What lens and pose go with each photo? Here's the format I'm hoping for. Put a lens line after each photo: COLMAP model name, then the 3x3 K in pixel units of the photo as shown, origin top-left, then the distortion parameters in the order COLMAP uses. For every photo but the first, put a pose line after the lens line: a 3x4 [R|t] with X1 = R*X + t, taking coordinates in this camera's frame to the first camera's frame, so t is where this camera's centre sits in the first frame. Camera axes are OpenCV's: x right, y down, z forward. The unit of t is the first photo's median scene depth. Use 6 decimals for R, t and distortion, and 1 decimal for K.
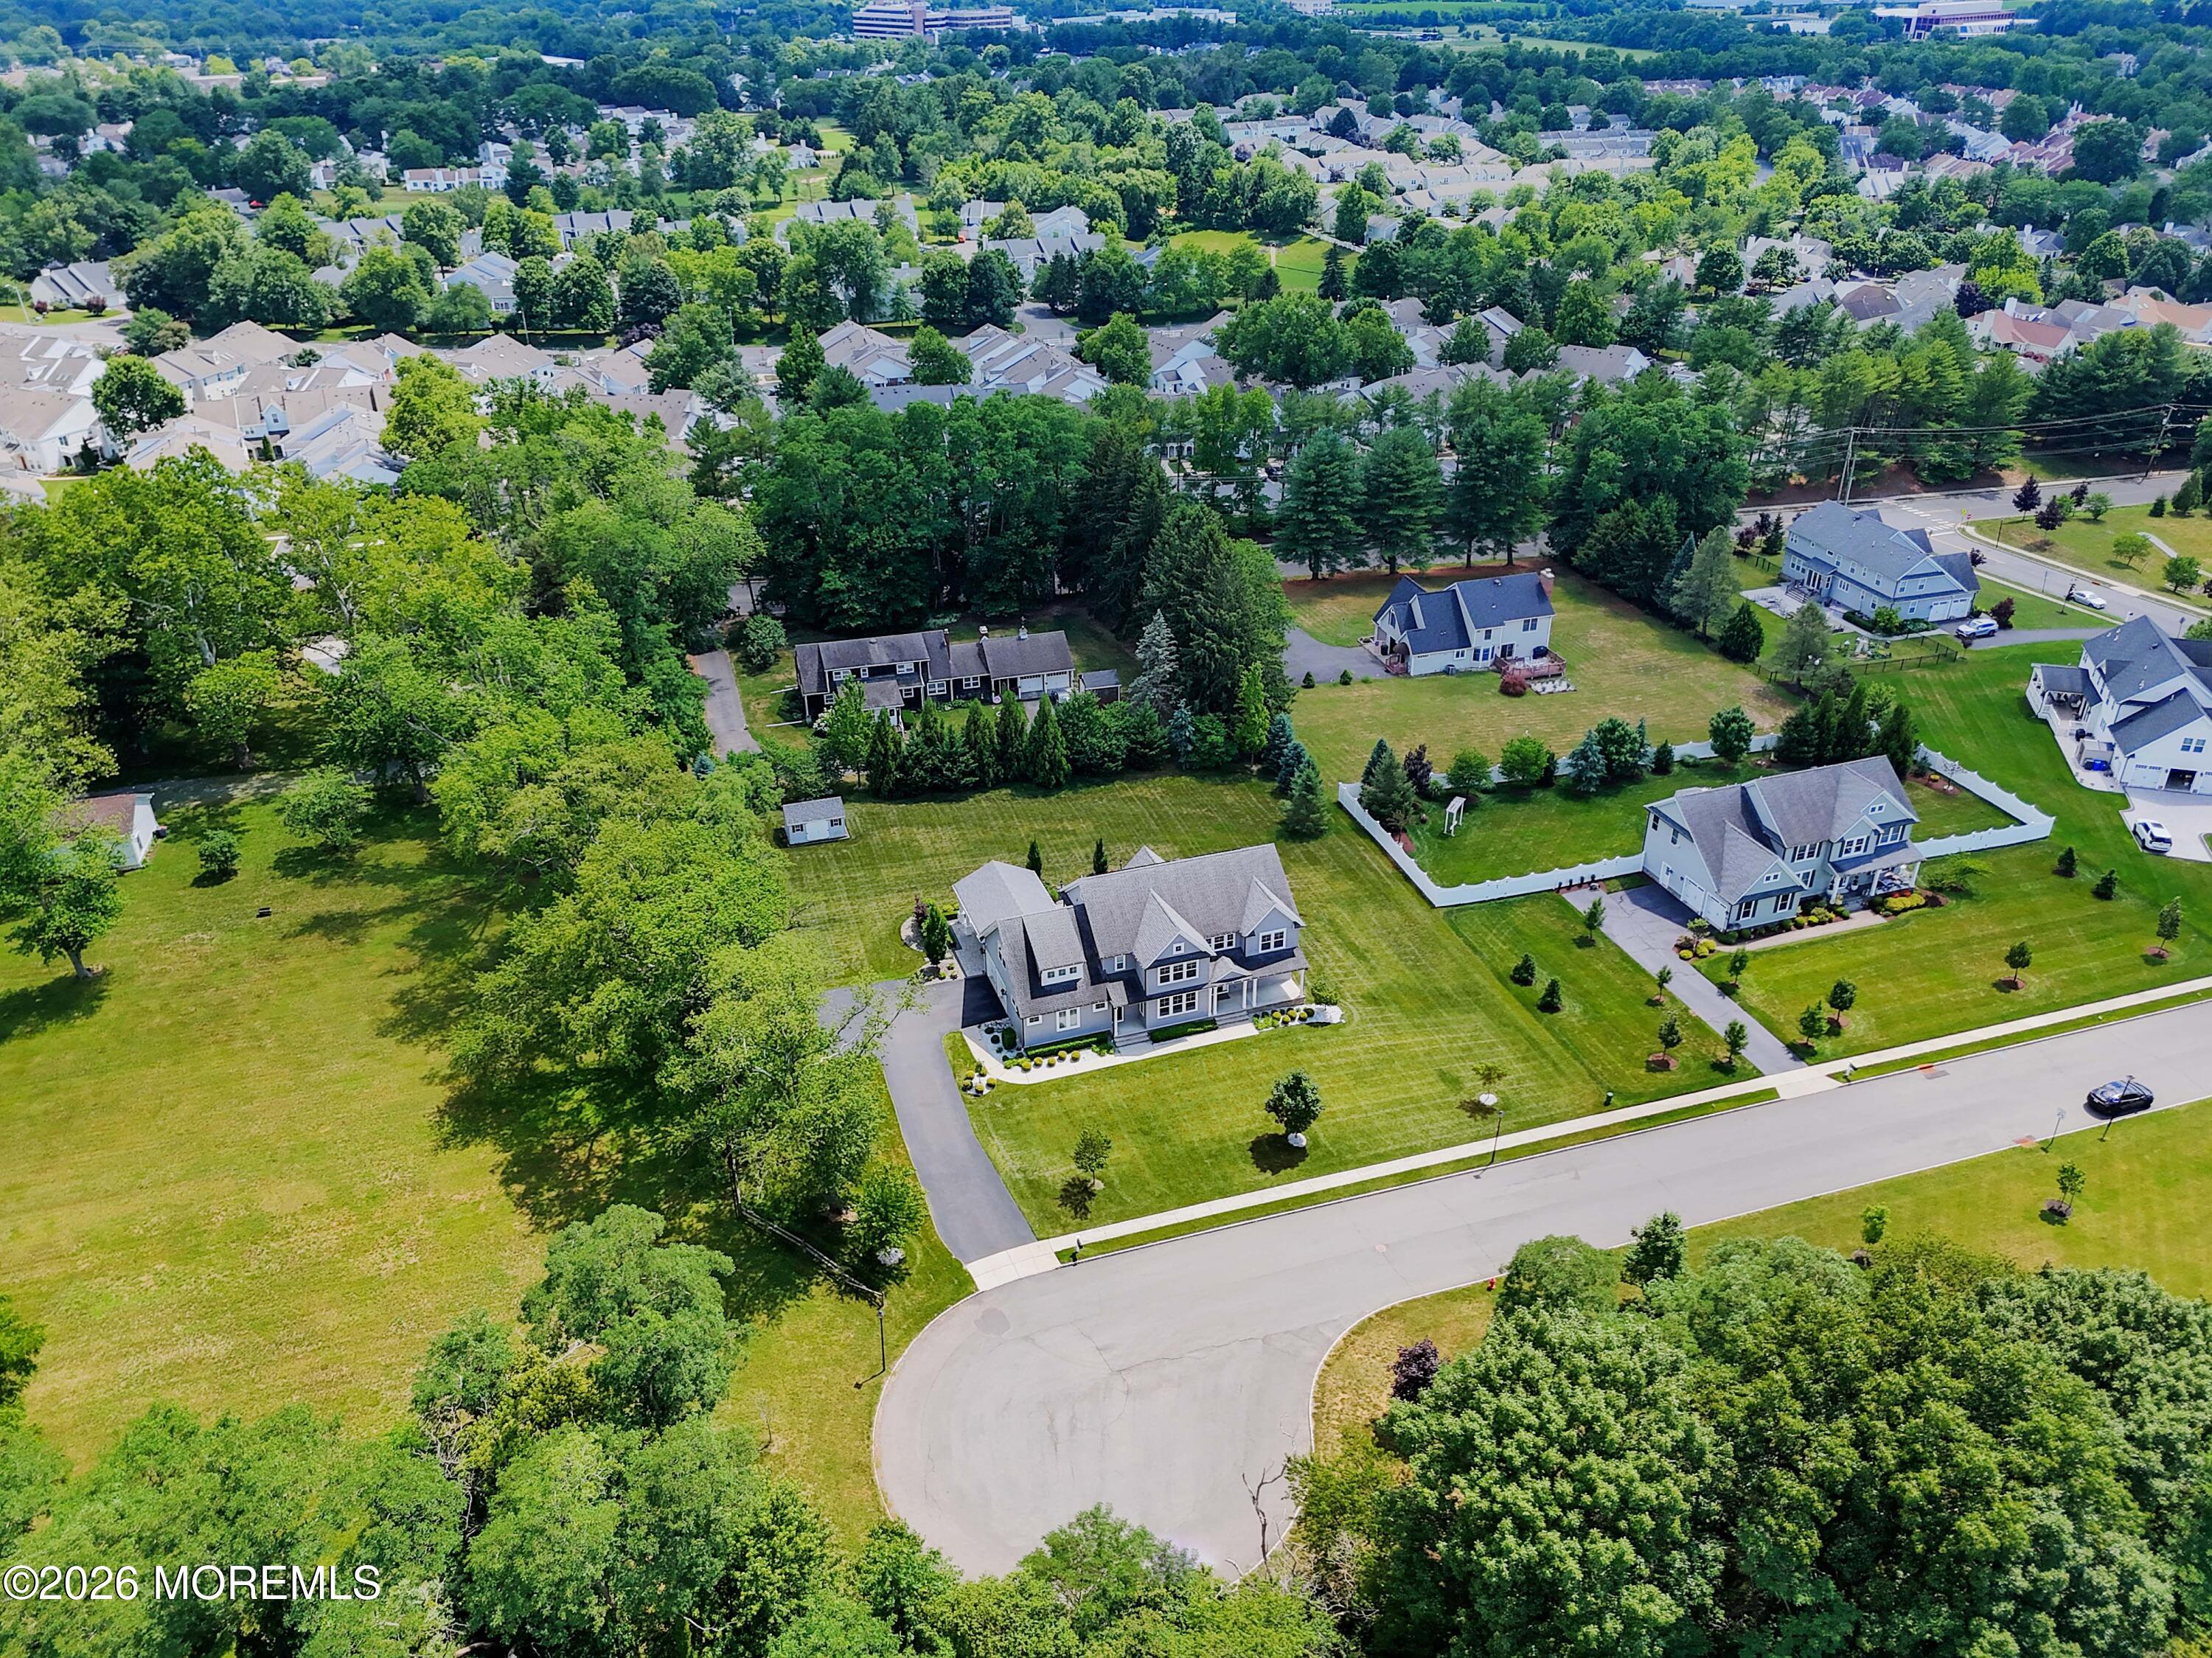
lens RADIAL K [[1637.8, 0, 1103.8], [0, 1637.8, 825.8], [0, 0, 1]] dist [0.069507, -0.067875]
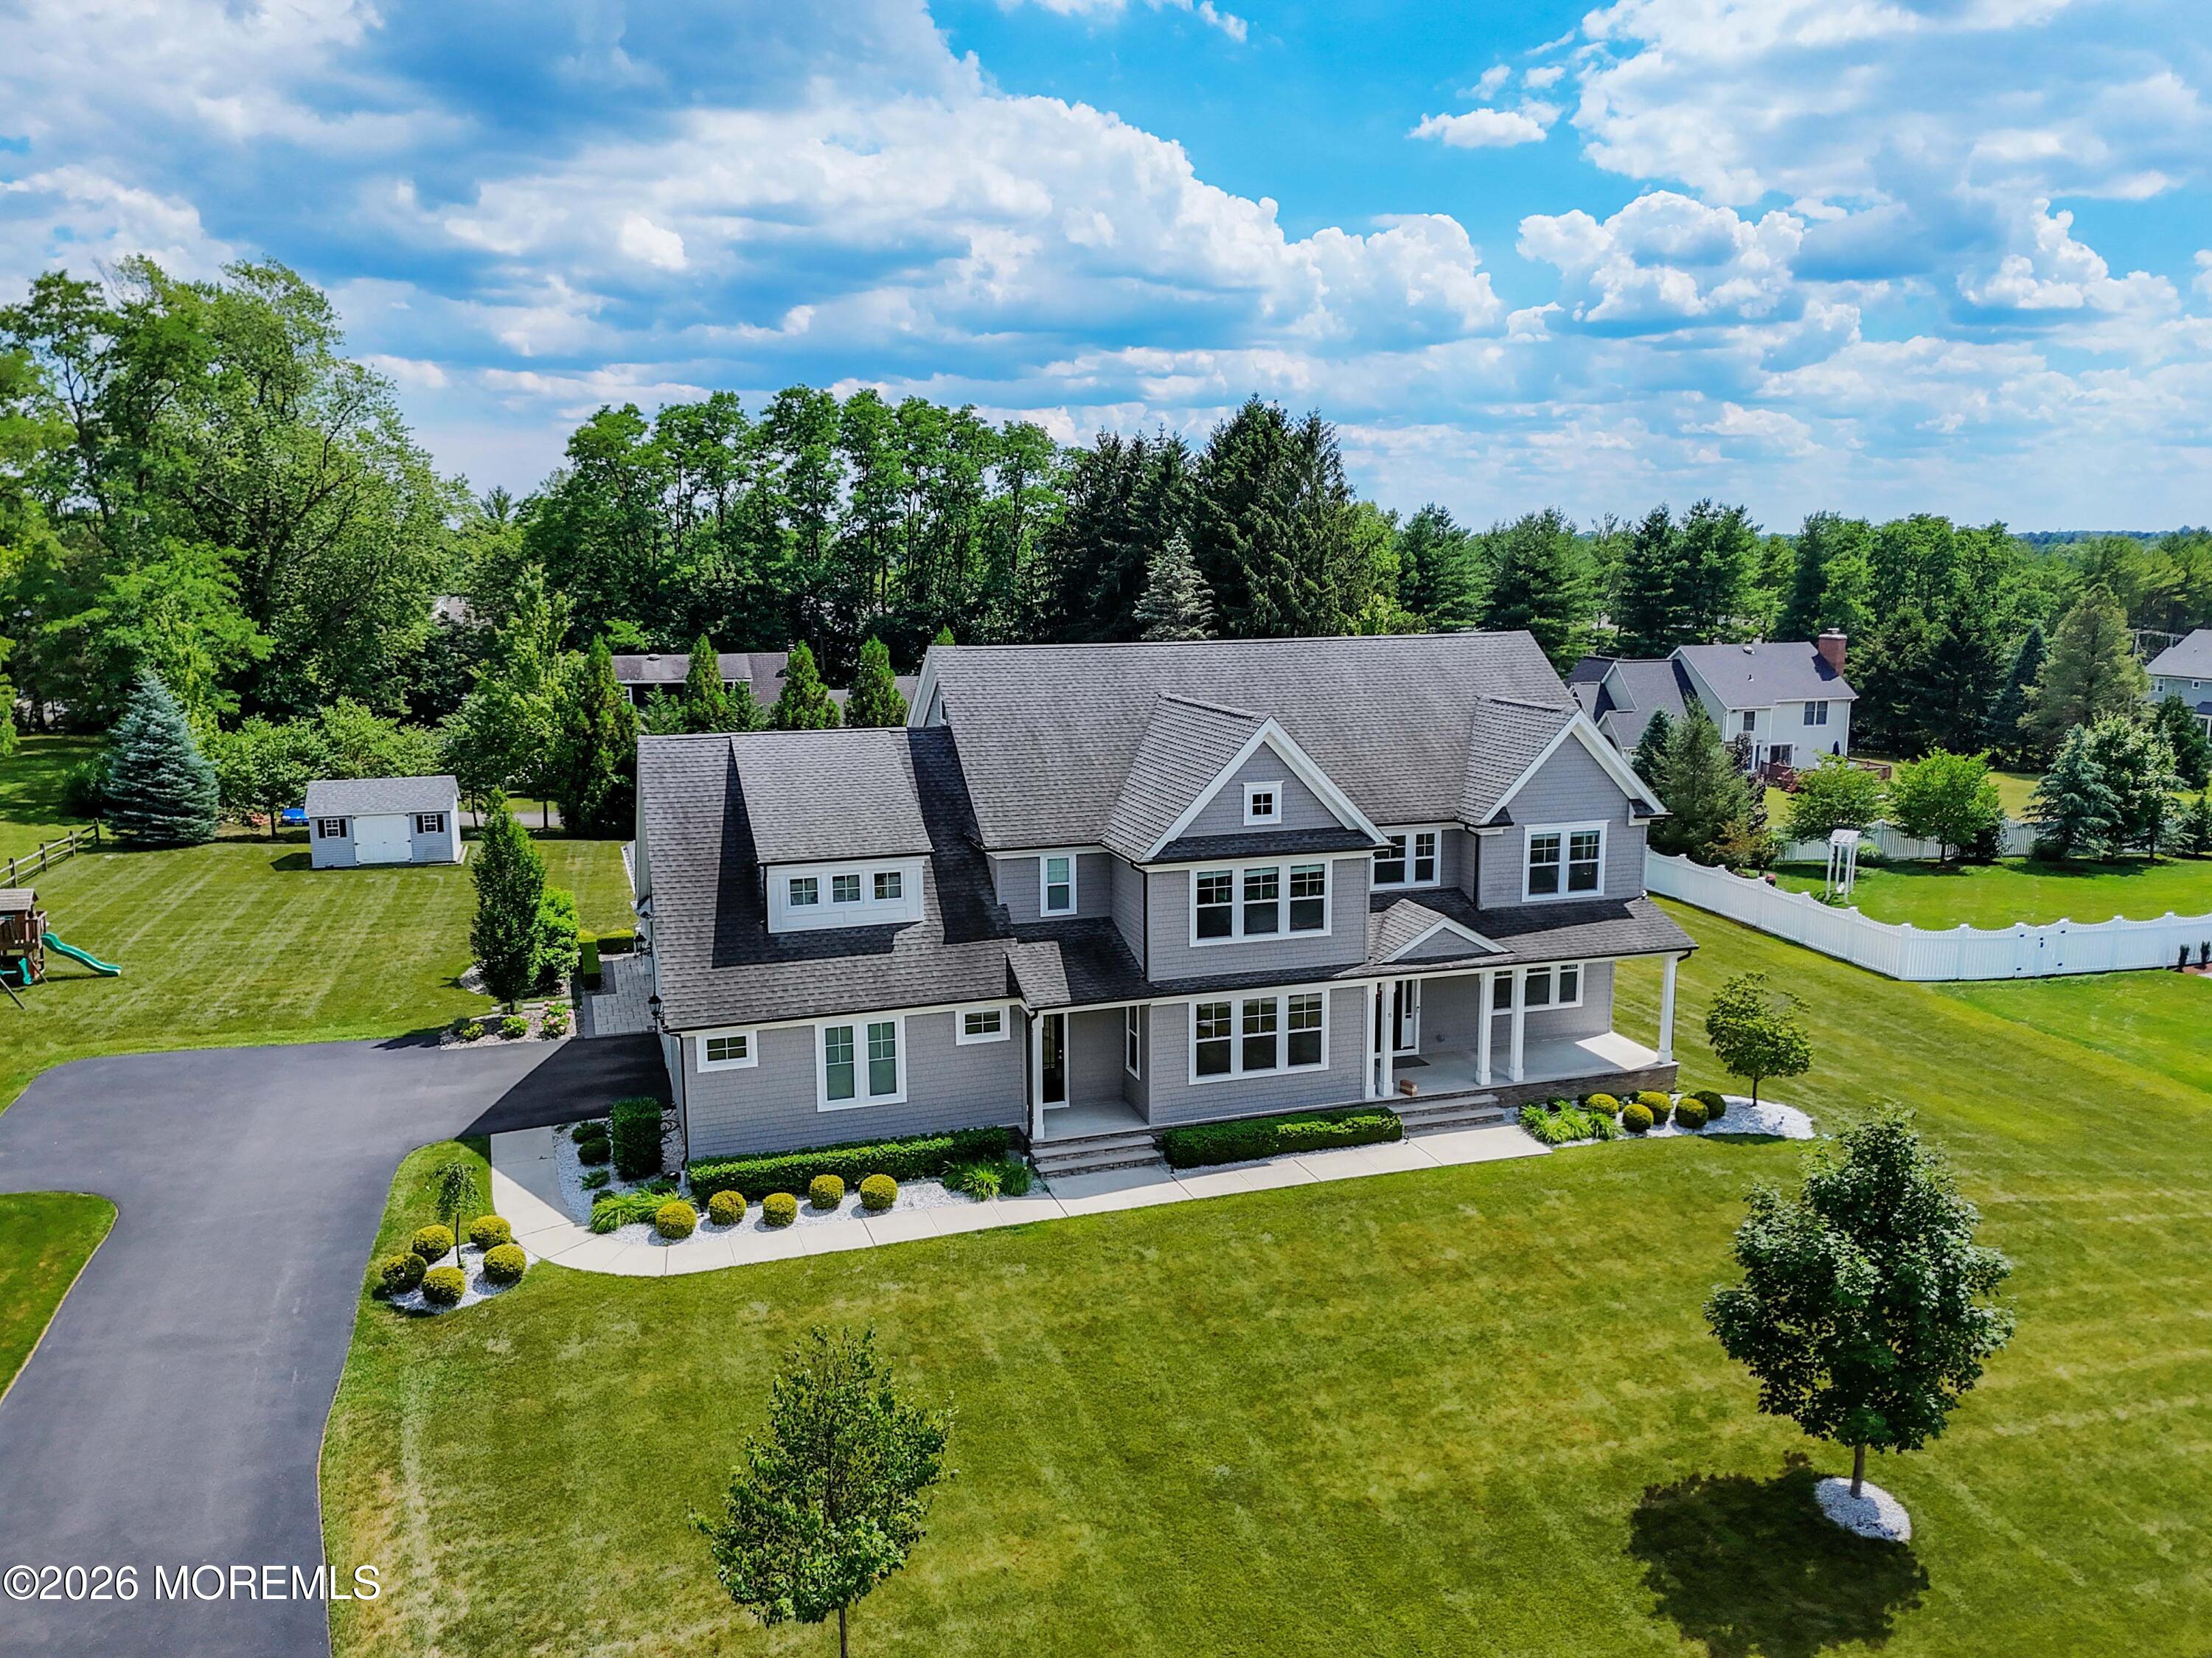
lens RADIAL K [[1630.6, 0, 1103.4], [0, 1630.6, 831.4], [0, 0, 1]] dist [0.069750, -0.063636]
pose [[0.999943, 0.005064, -0.009410, 0.015349], [-0.007824, 0.946771, -0.321814, 0.123129], [0.007279, 0.321869, 0.946756, 0.532707]]
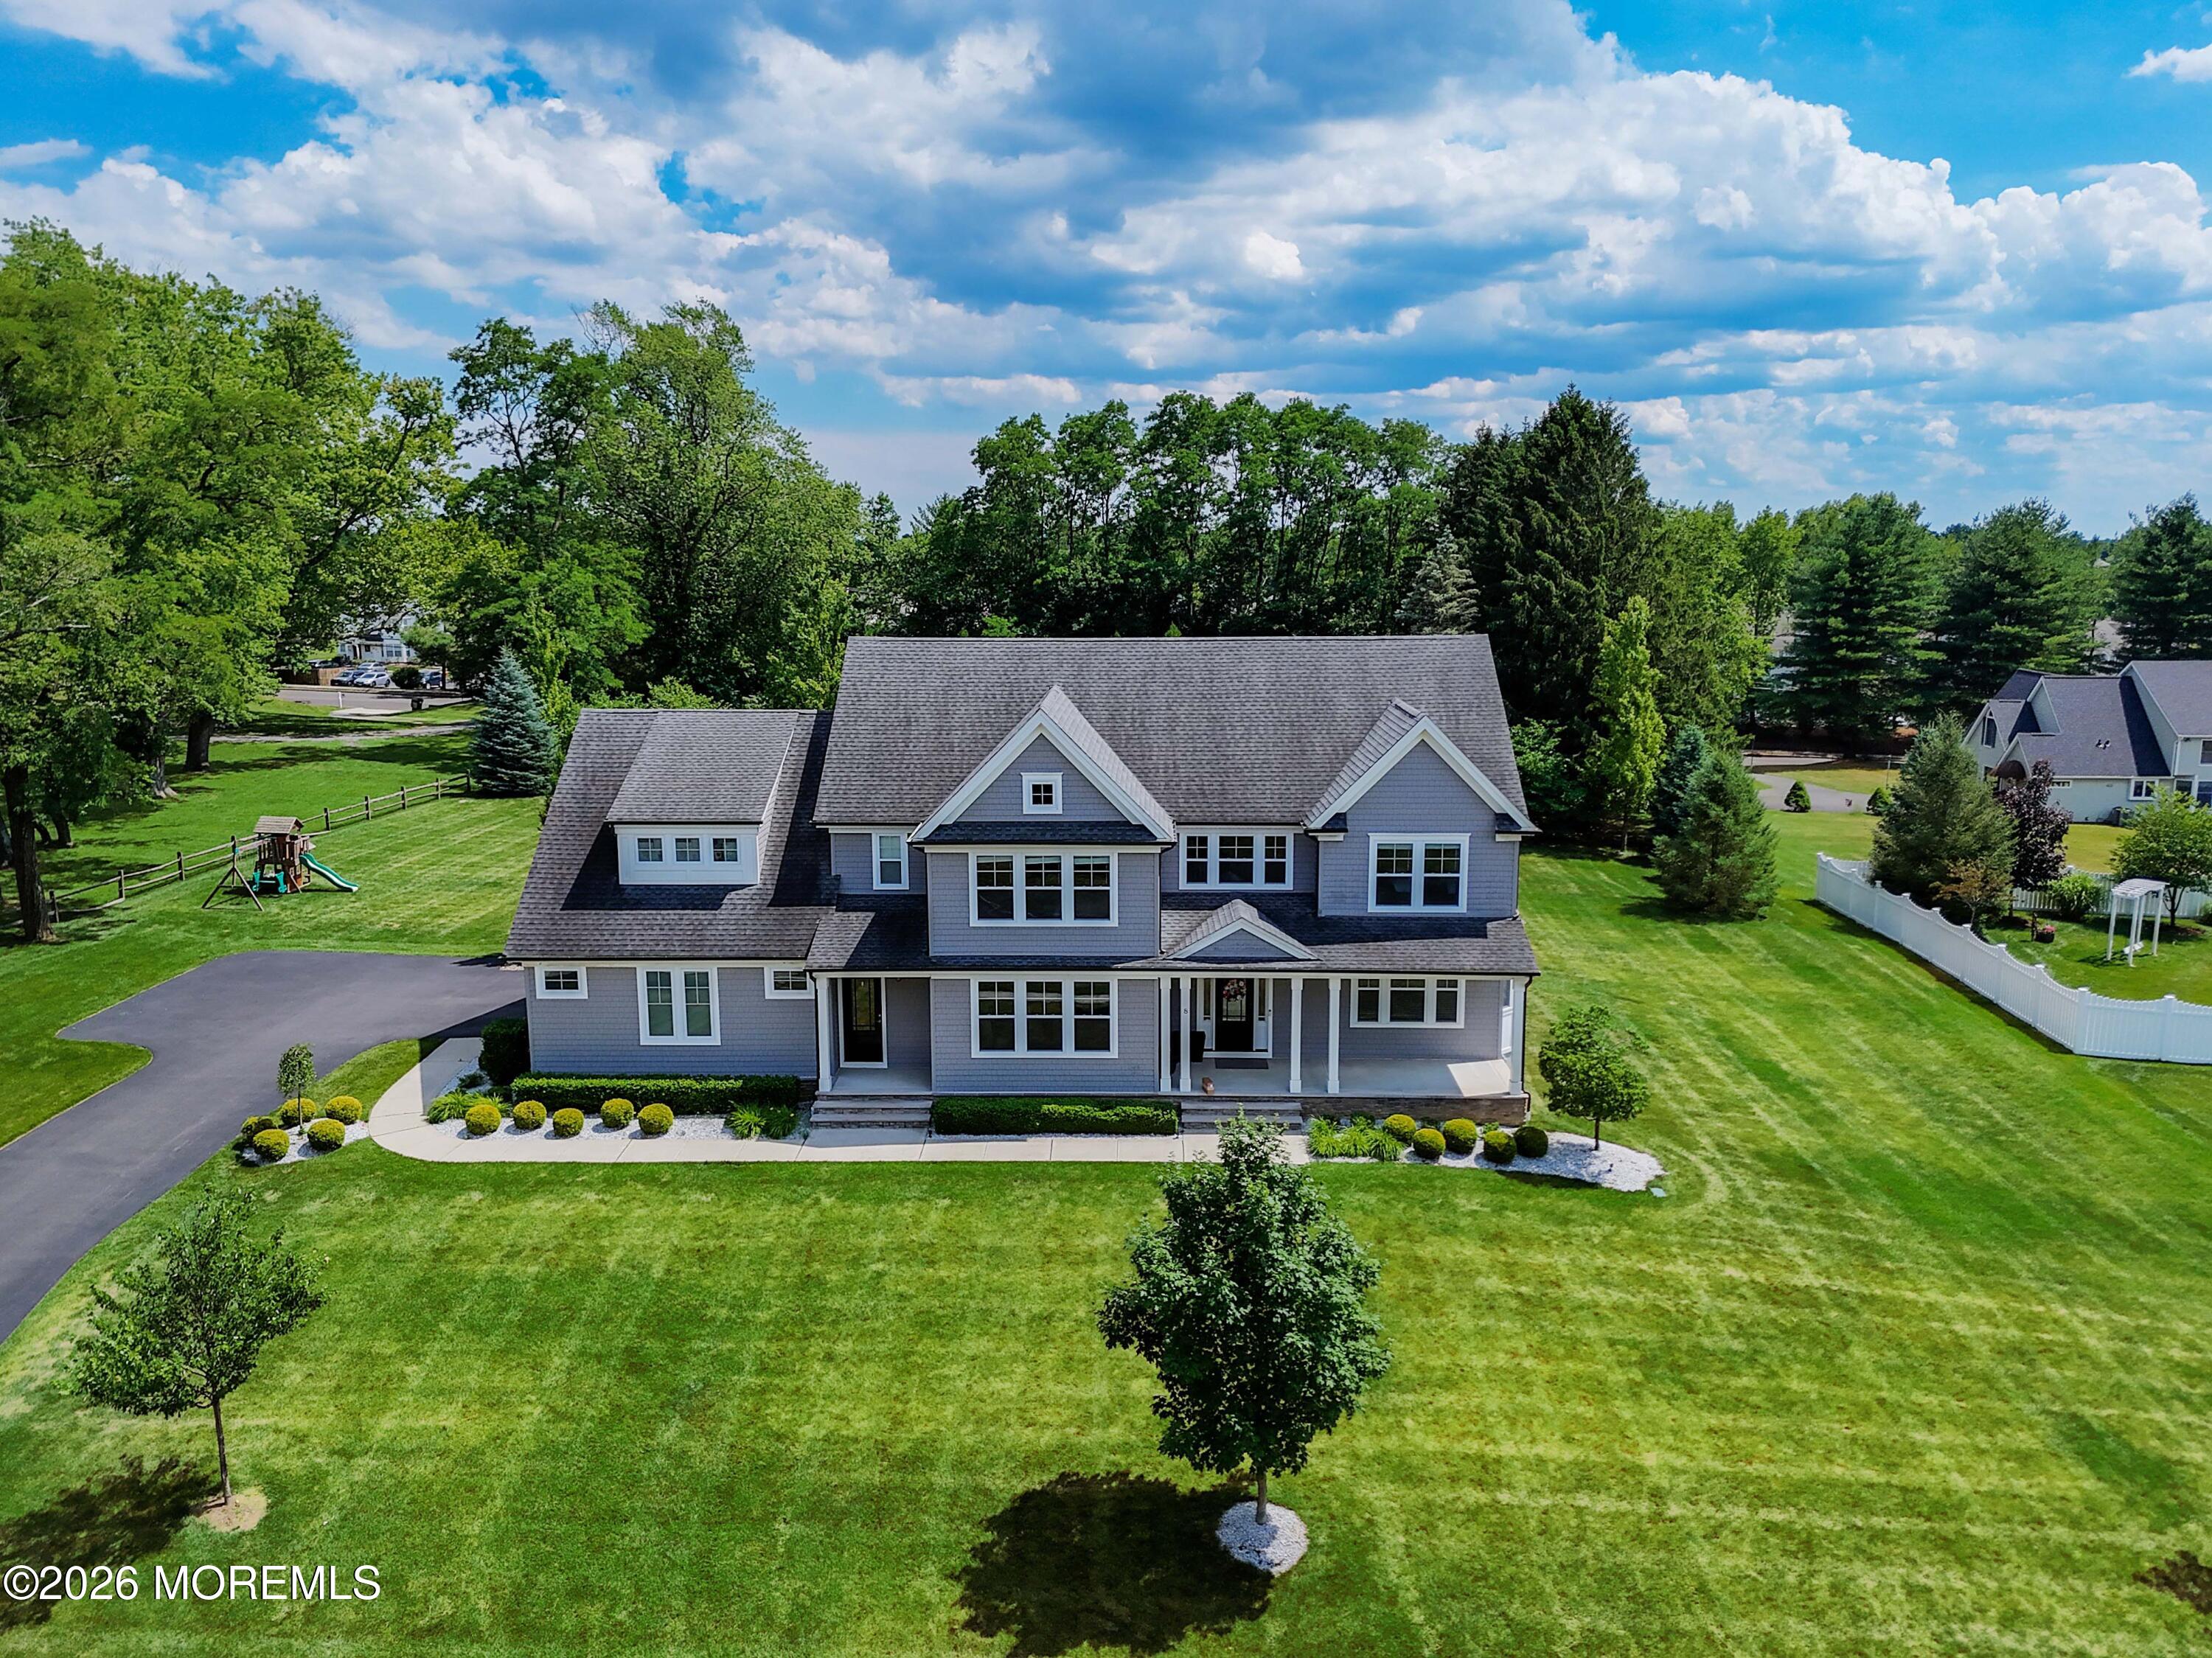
lens RADIAL K [[1624.4, 0, 1109.7], [0, 1624.4, 828.4], [0, 0, 1]] dist [0.070902, -0.058674]
pose [[0.936549, 0.063711, -0.344699, 0.114026], [-0.171472, 0.940928, -0.291978, 0.118310], [0.305735, 0.332558, 0.892150, 0.541018]]
